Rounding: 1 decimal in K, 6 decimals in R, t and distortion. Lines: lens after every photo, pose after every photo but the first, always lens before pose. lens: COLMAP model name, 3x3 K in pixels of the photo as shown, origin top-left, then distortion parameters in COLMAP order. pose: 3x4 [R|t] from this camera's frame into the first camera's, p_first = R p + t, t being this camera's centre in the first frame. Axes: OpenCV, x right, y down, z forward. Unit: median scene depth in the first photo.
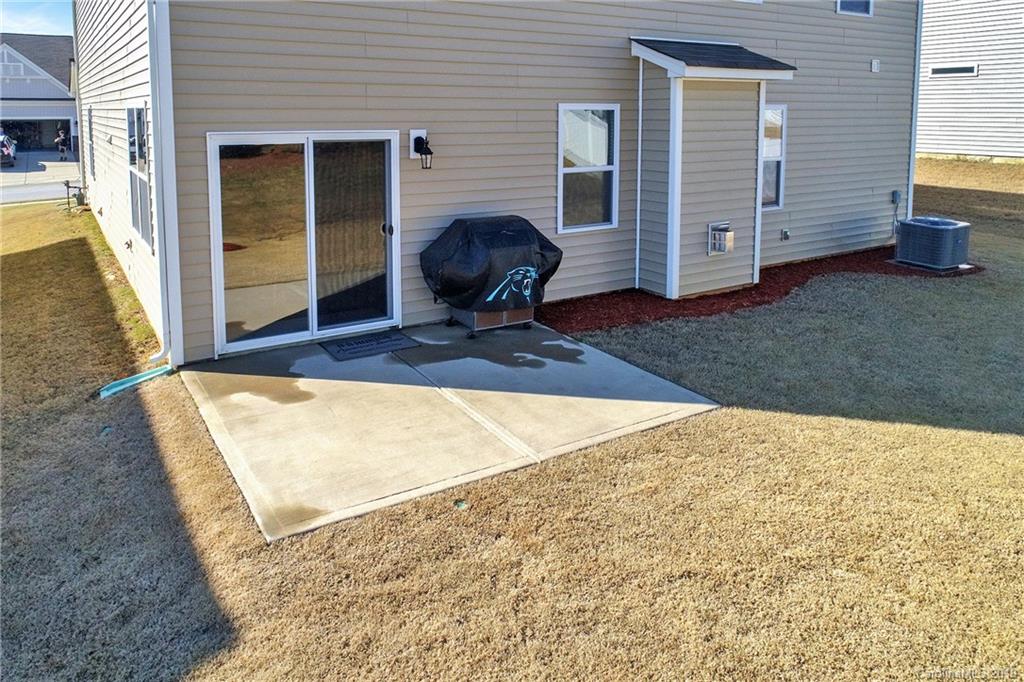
lens RADIAL K [[719.4, 0, 485.0], [0, 719.4, 188.9], [0, 0, 1]] dist [-0.001718, 0.002385]
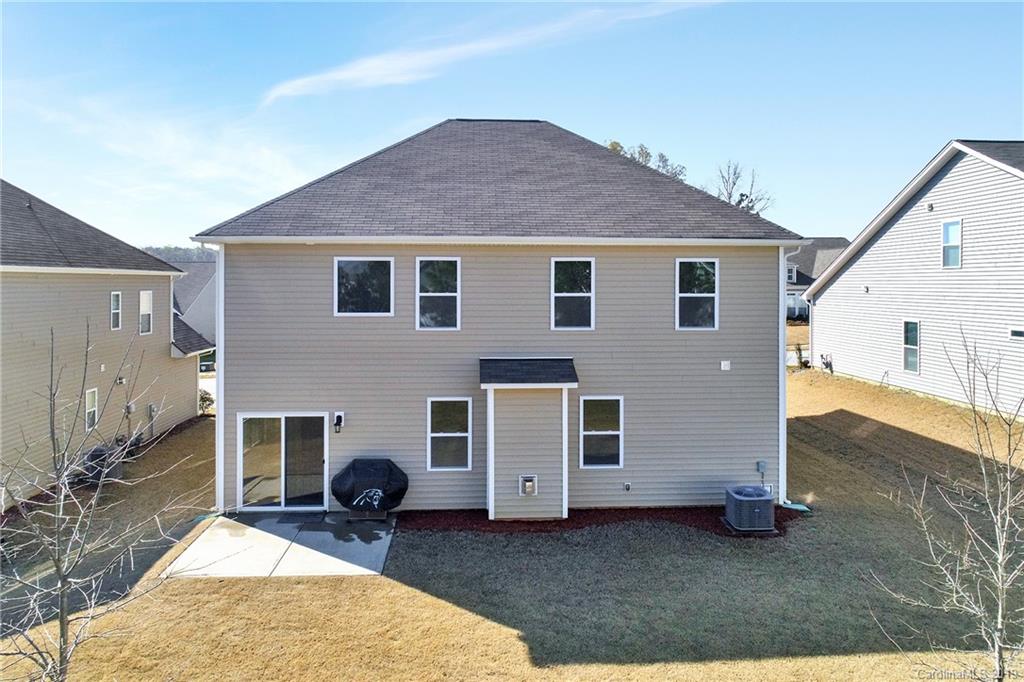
lens RADIAL K [[707.4, 0, 513.6], [0, 707.4, 276.8], [0, 0, 1]] dist [0.002116, 0.001204]
pose [[0.882971, -0.000694, -0.469427, 1.273276], [-0.052123, 0.993670, -0.099511, -0.287776], [0.466525, 0.112333, 0.877346, -0.554030]]
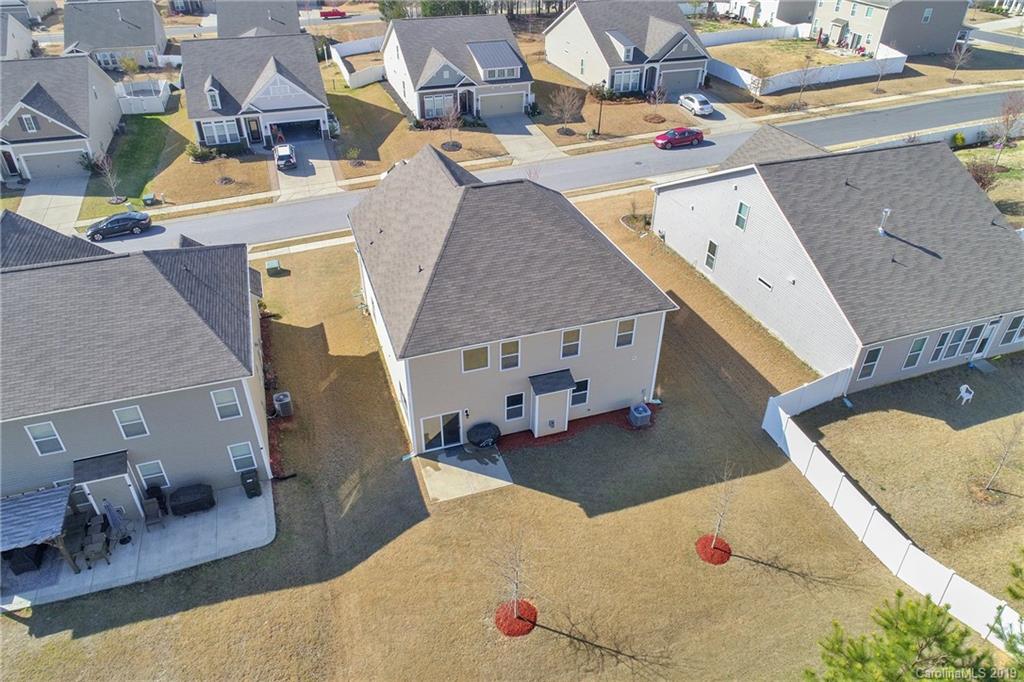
lens RADIAL K [[684.1, 0, 512.0], [0, 684.1, 341.0], [0, 0, 1]] dist [-0.035168, 0.000043]
pose [[0.975529, 0.129833, -0.177443, 0.848210], [-0.029057, 0.876087, 0.481277, -2.416445], [0.217941, -0.464344, 0.858421, -2.257799]]
